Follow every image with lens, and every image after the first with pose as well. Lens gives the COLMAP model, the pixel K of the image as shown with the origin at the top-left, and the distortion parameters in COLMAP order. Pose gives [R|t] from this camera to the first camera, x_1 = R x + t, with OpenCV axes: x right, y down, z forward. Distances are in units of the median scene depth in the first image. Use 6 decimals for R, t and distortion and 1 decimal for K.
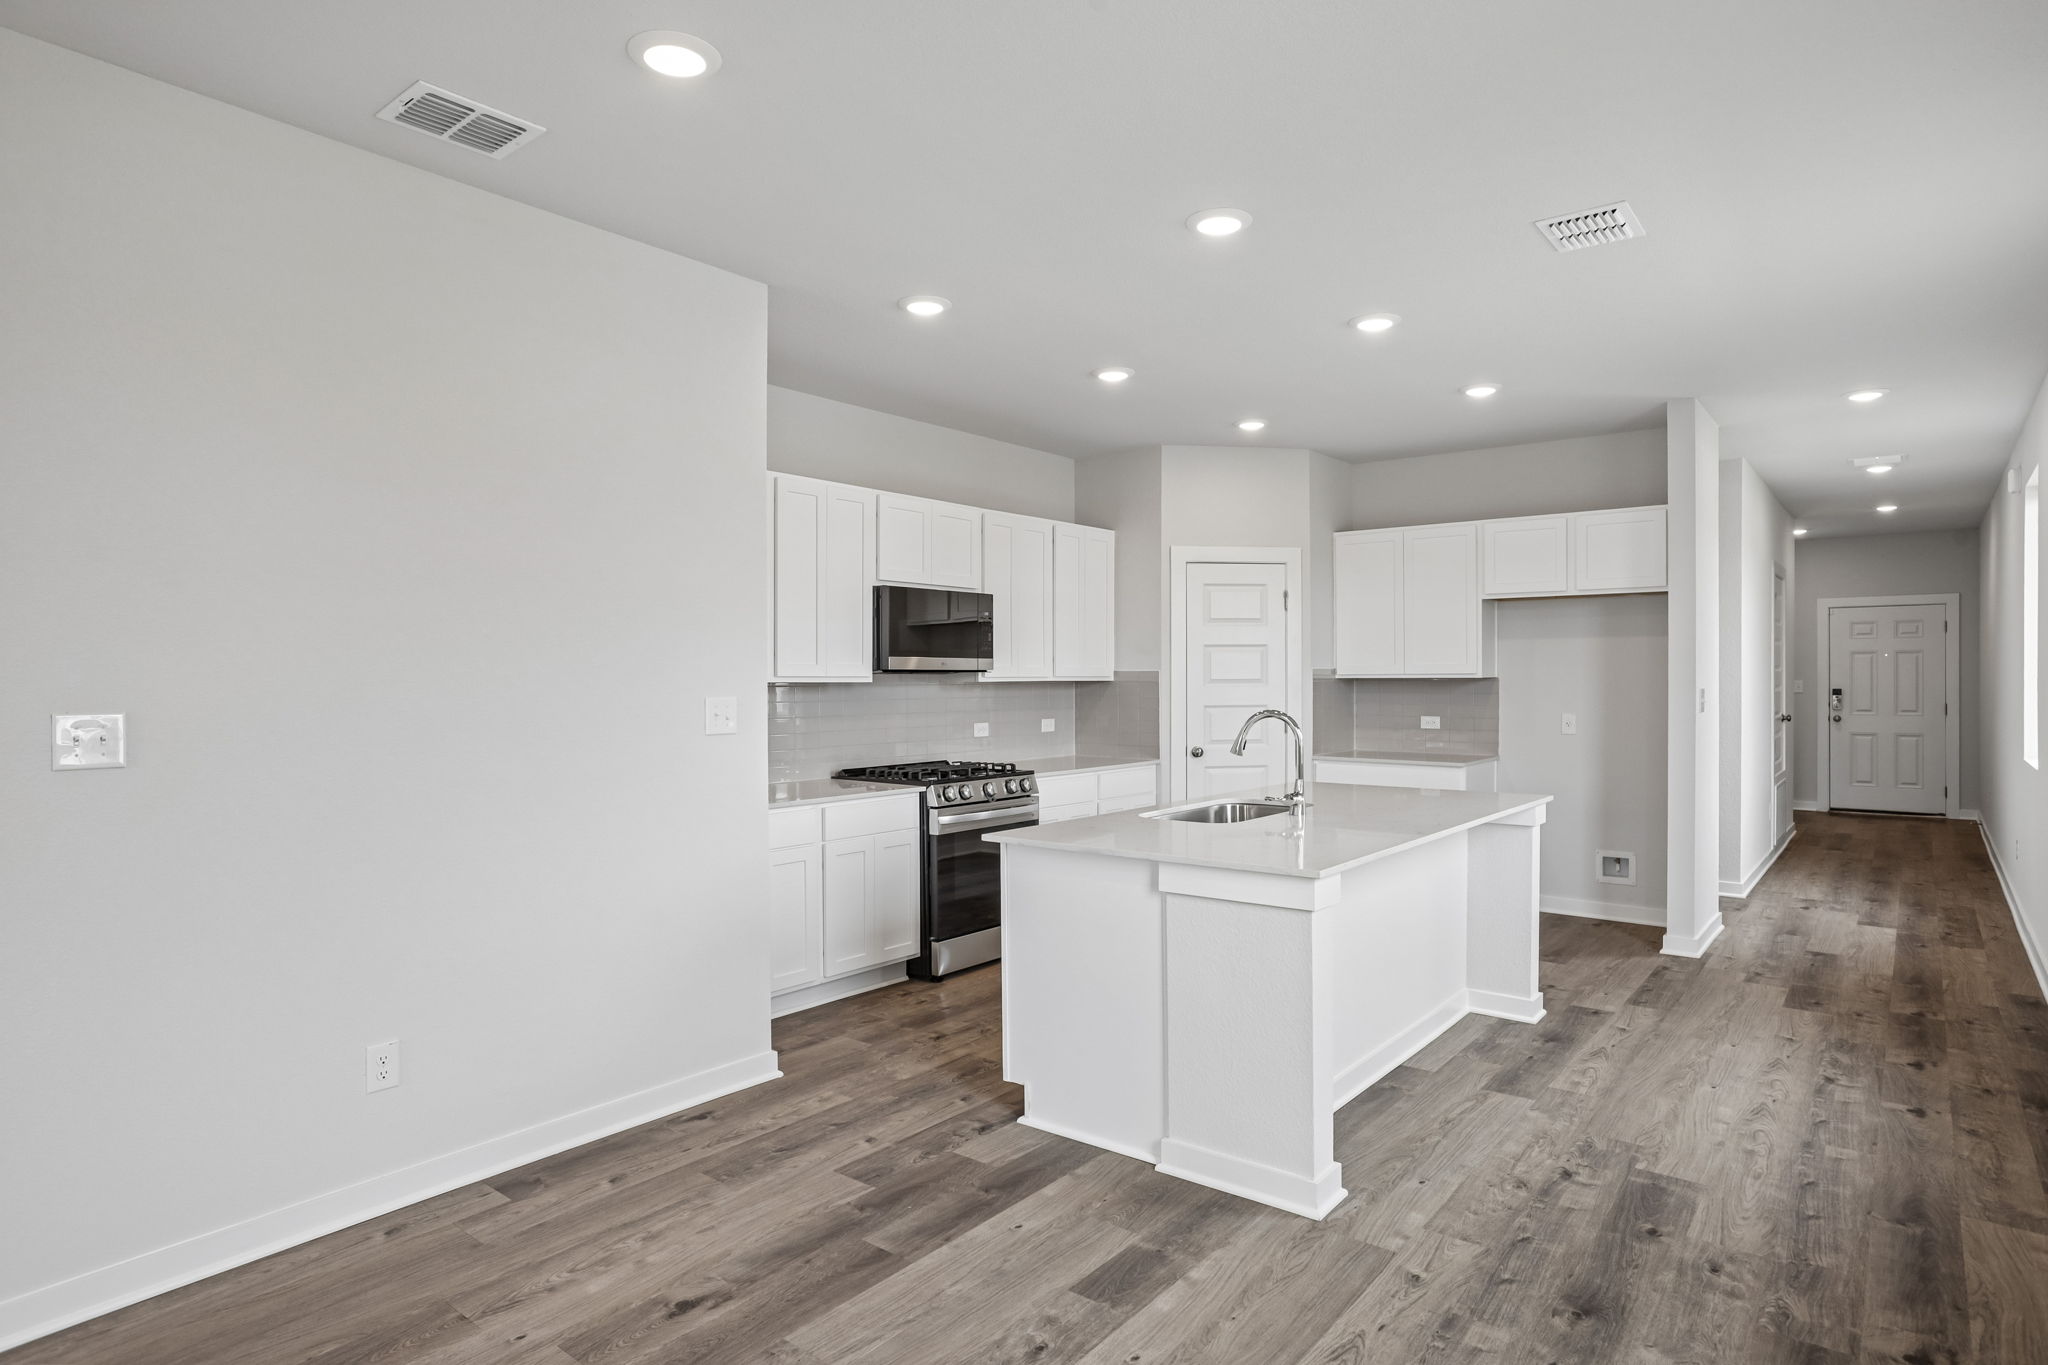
lens RADIAL K [[1110.3, 0, 1043.8], [0, 1110.3, 693.4], [0, 0, 1]] dist [-0.031602, 0.021884]
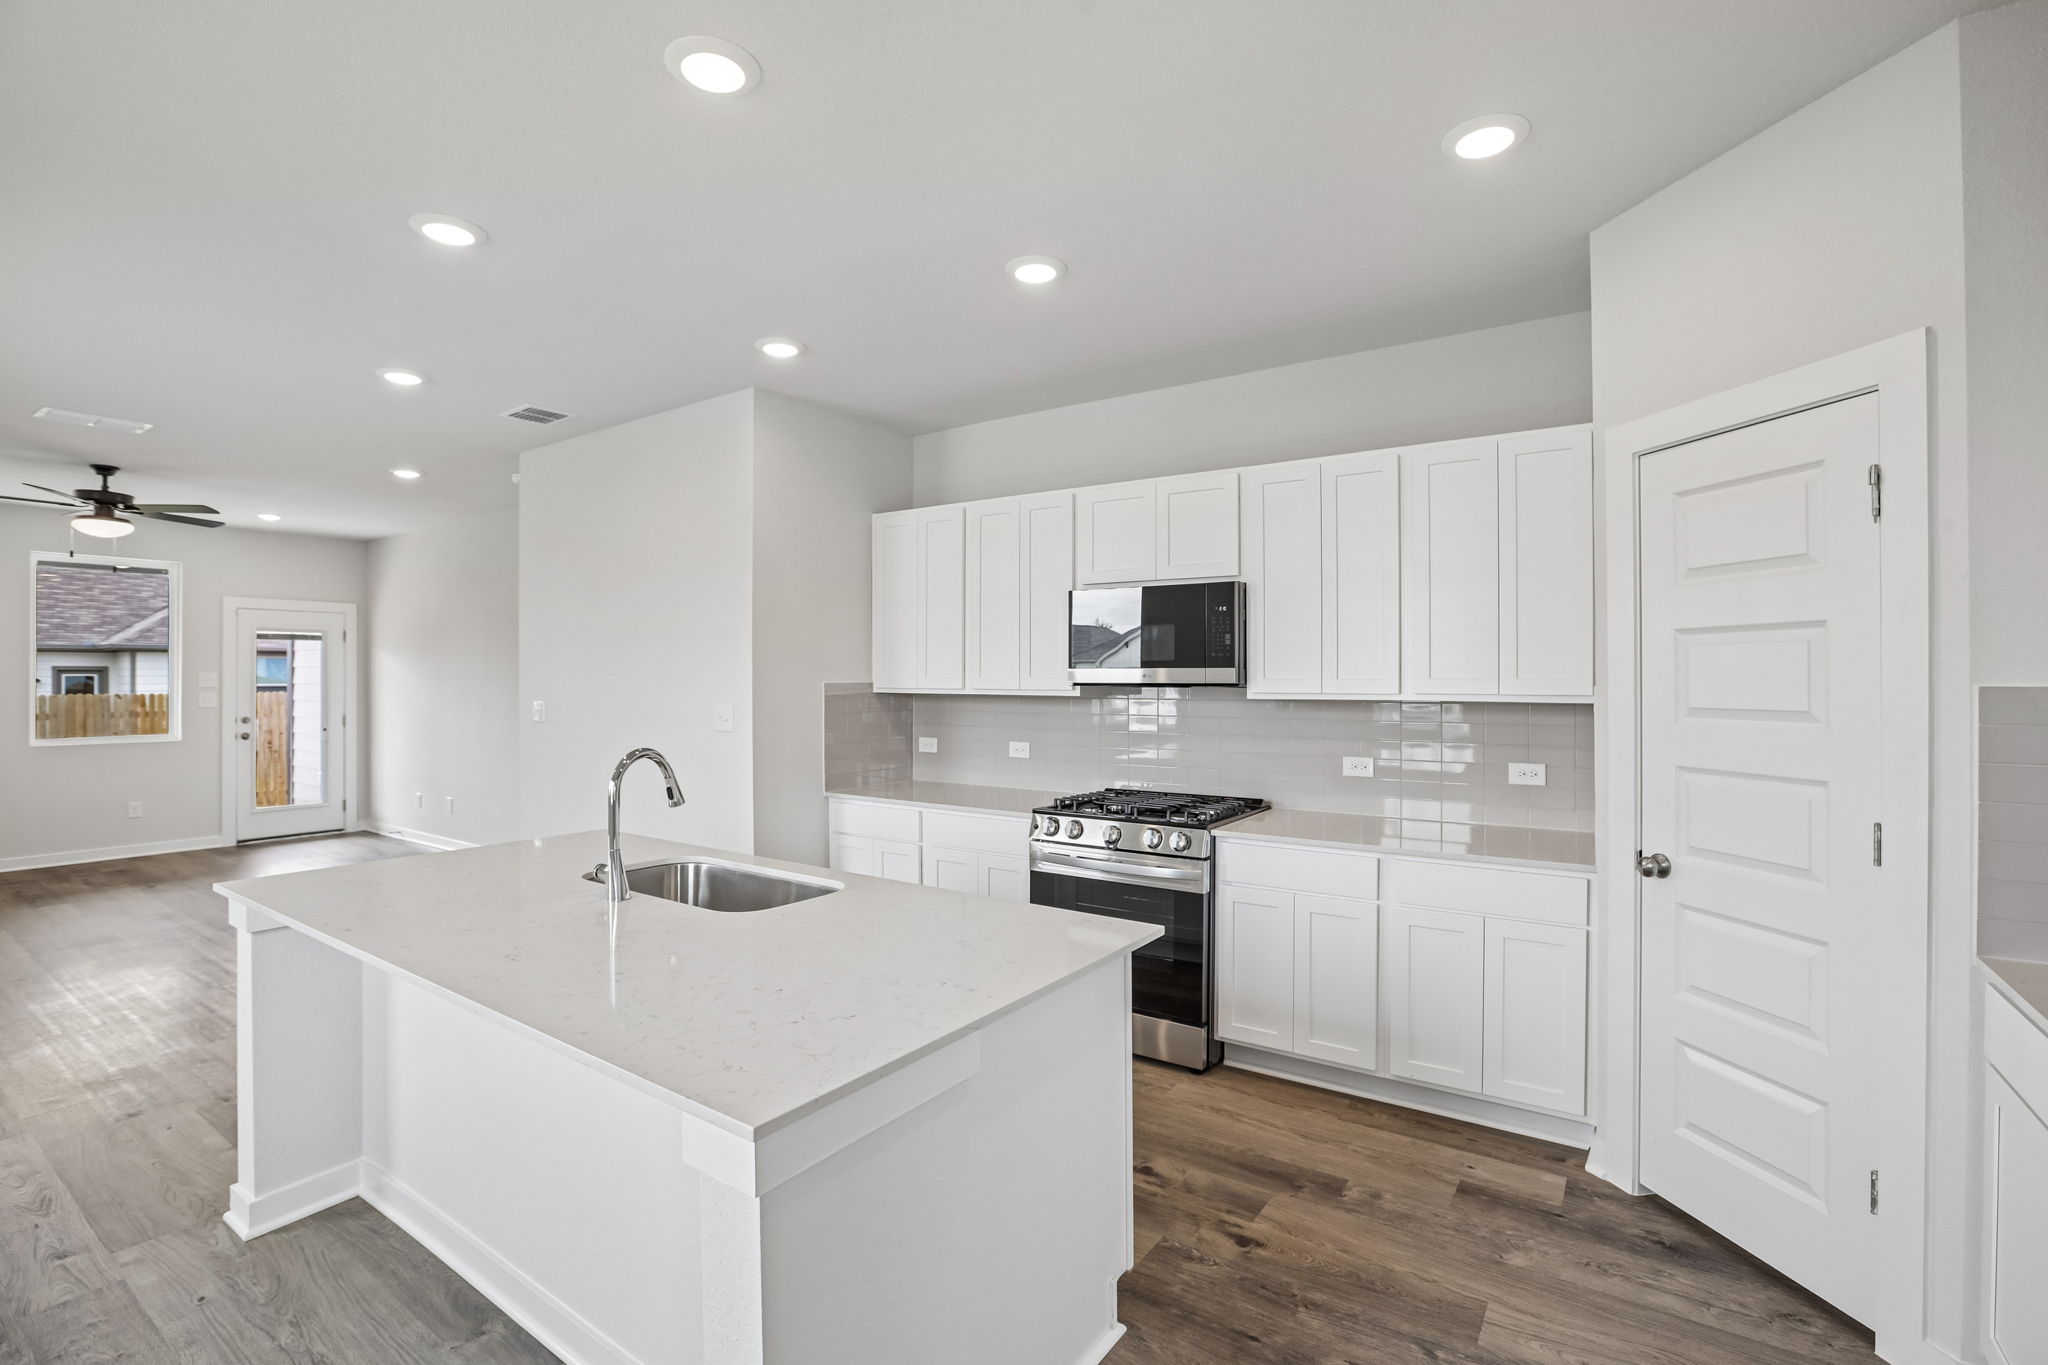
lens RADIAL K [[930.7, 0, 1034.3], [0, 930.7, 681.0], [0, 0, 1]] dist [-0.047527, 0.012762]
pose [[0.068534, 0.003937, -0.997641, 0.664922], [-0.015265, 0.999879, 0.002898, -0.026256], [0.997532, 0.015030, 0.068586, 0.985021]]
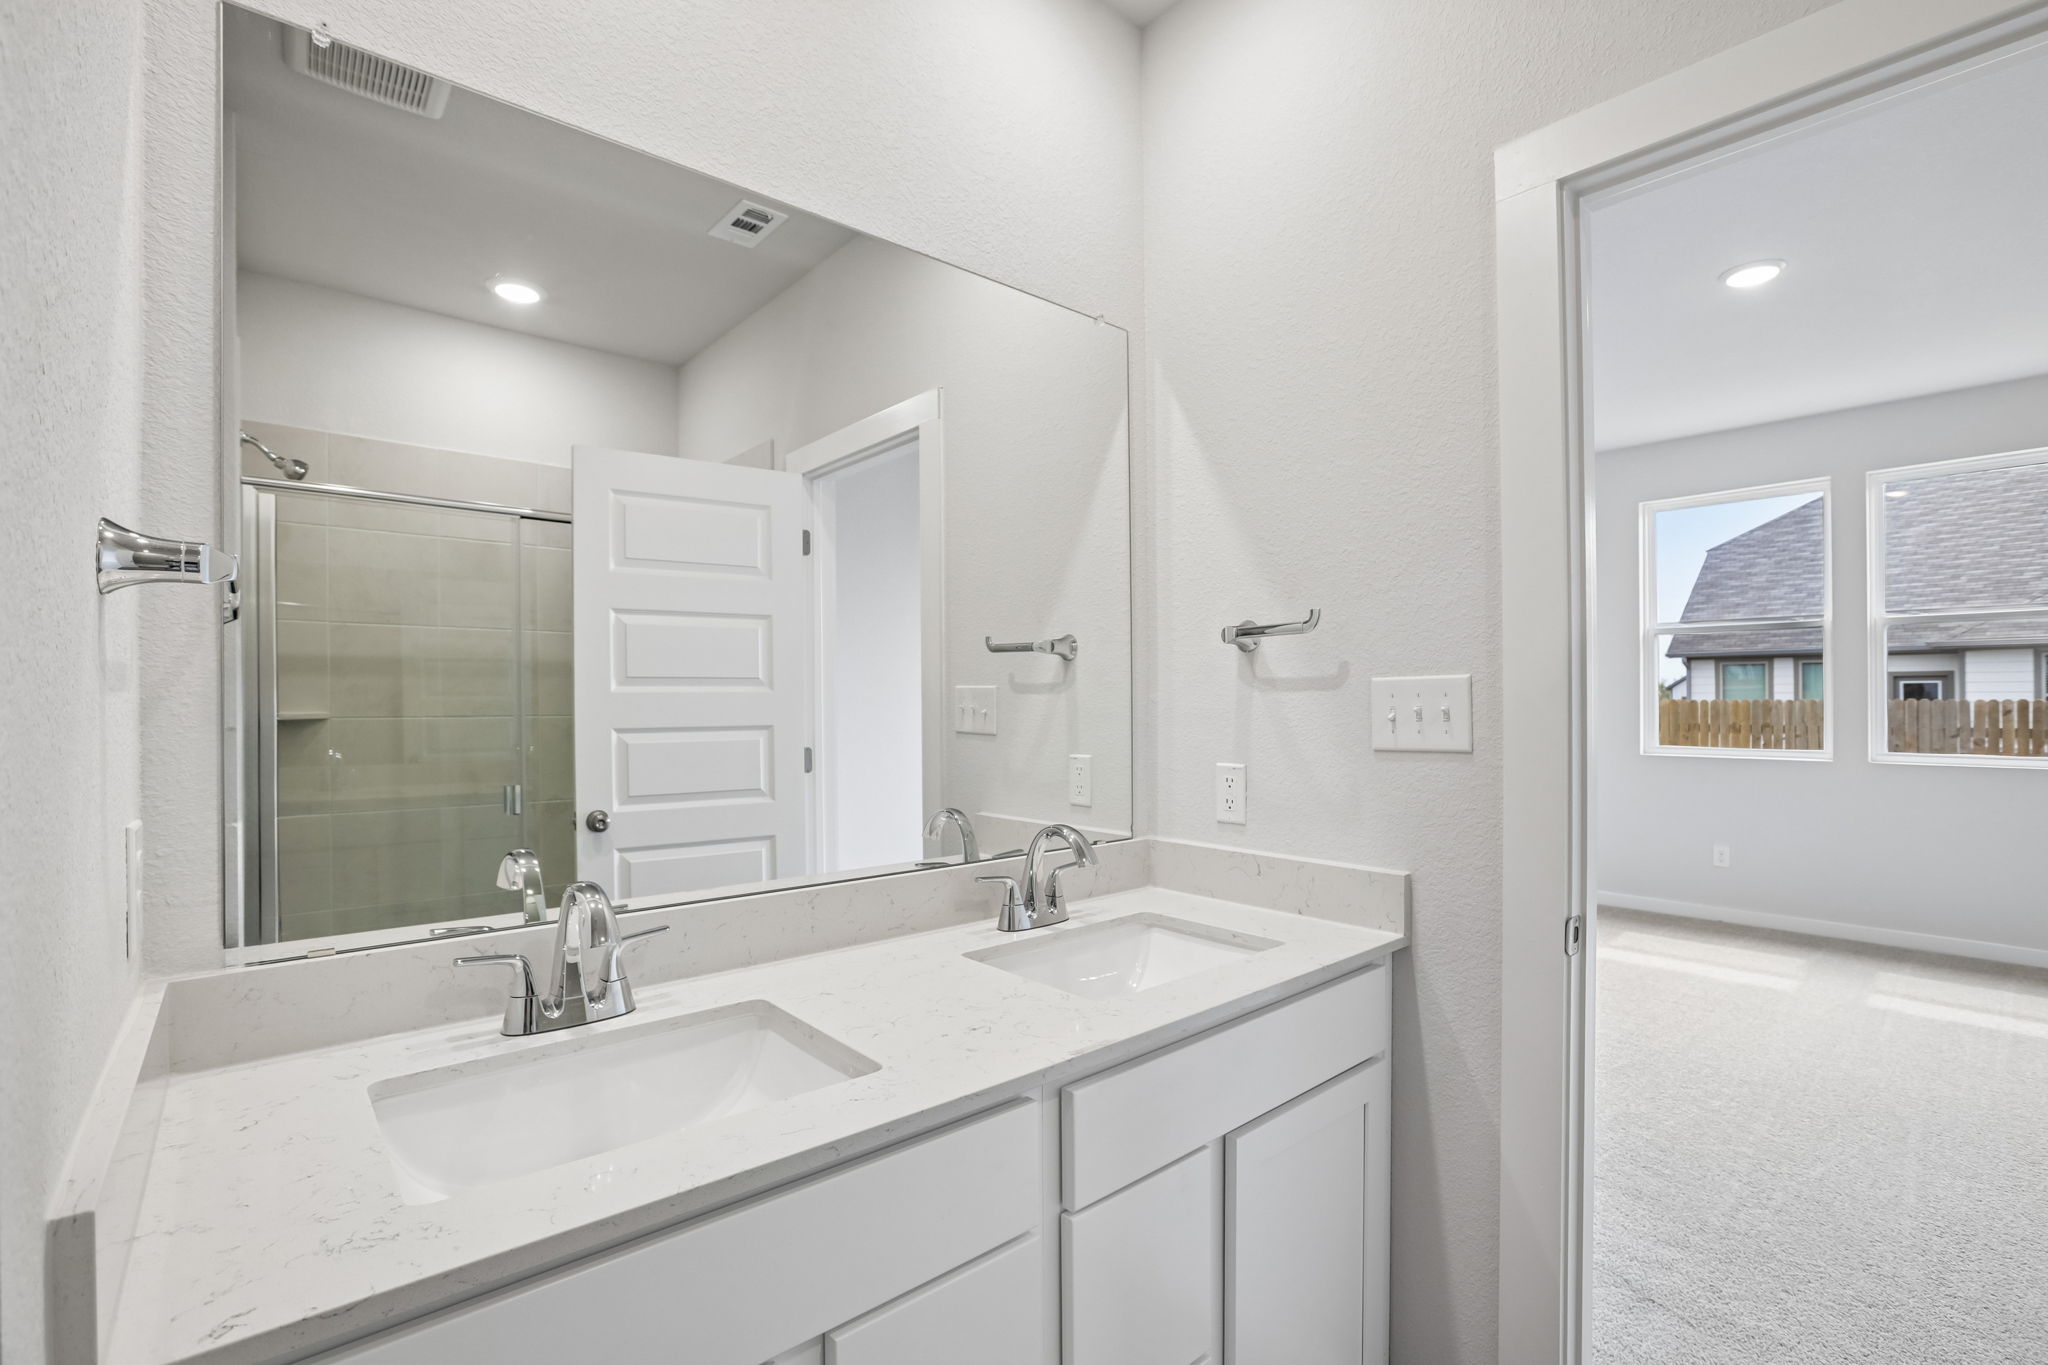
lens RADIAL K [[930.7, 0, 1012.7], [0, 930.7, 691.1], [0, 0, 1]] dist [-0.047527, 0.012762]
pose [[-0.981084, 0.004977, 0.193521, -1.091853], [0.007257, 0.999912, 0.011071, -0.000281], [-0.193449, 0.012266, -0.981034, 0.965151]]
